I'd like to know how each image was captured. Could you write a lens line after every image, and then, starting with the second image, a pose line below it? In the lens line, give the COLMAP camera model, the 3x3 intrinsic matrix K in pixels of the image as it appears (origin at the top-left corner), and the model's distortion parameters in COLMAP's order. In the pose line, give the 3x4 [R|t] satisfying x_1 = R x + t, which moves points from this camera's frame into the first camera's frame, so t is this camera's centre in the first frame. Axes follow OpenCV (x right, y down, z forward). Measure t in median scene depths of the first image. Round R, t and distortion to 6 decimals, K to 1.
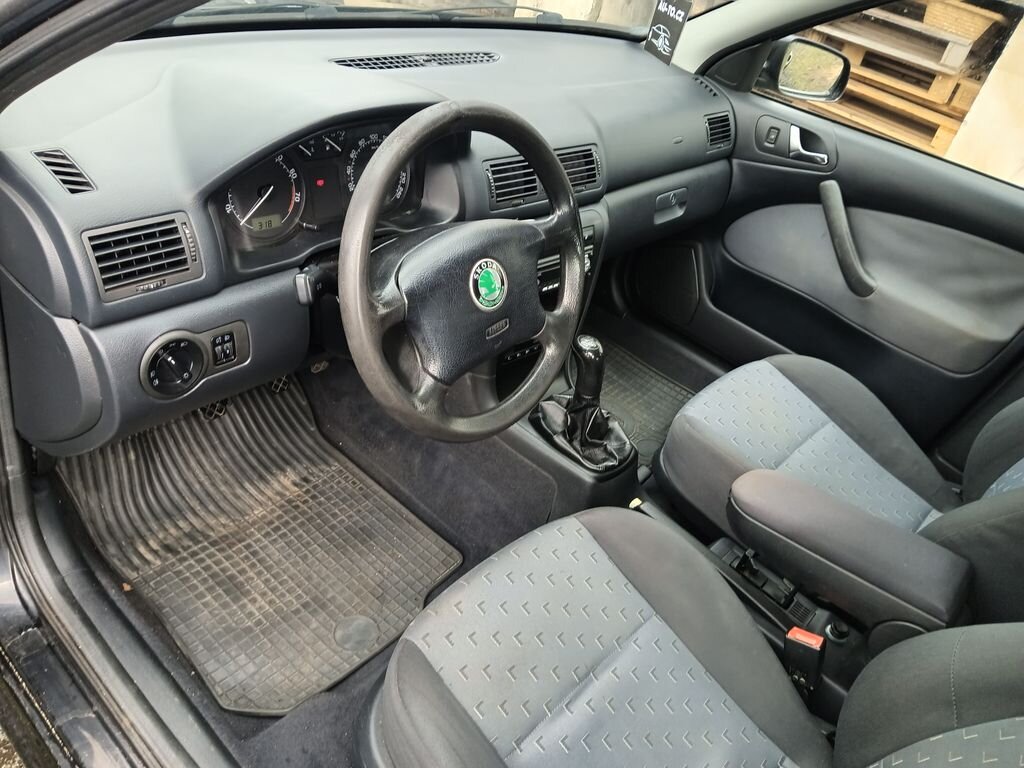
lens RADIAL K [[763.8, 0, 512.0], [0, 763.8, 384.0], [0, 0, 1]] dist [0.044747, -0.094718]
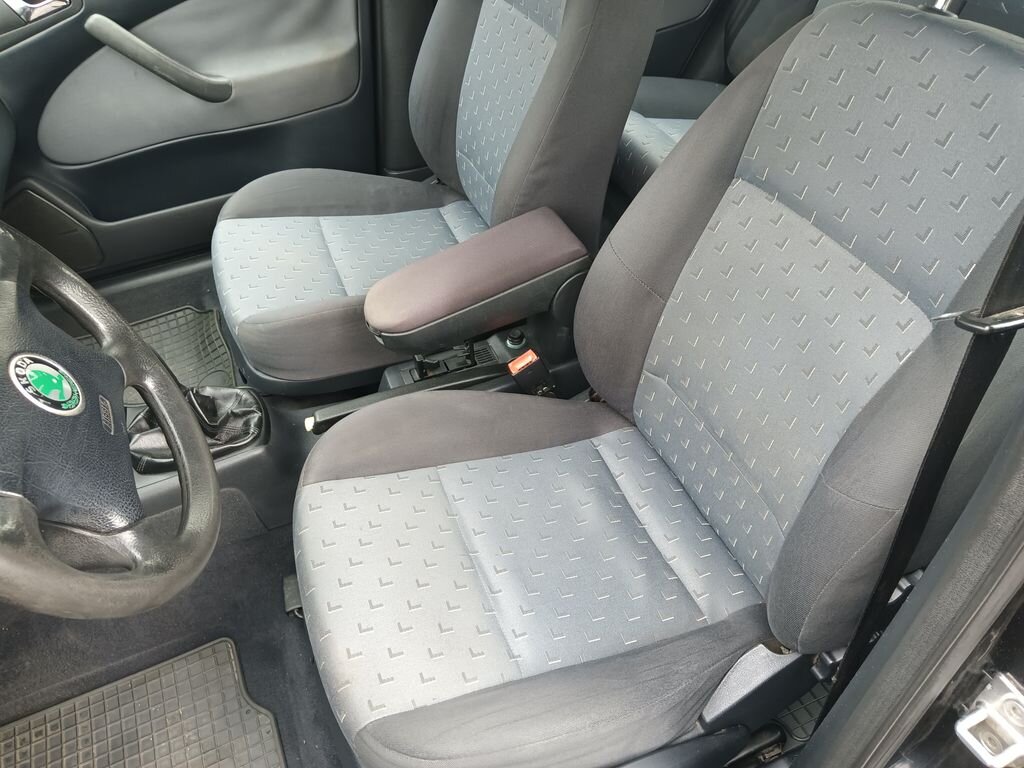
lens RADIAL K [[763.8, 0, 512.0], [0, 763.8, 384.0], [0, 0, 1]] dist [0.044747, -0.094718]
pose [[0.409699, -0.783133, 0.467814, -0.127036], [0.658666, 0.608759, 0.442236, -0.114368], [-0.631115, 0.126949, 0.765230, 0.171222]]
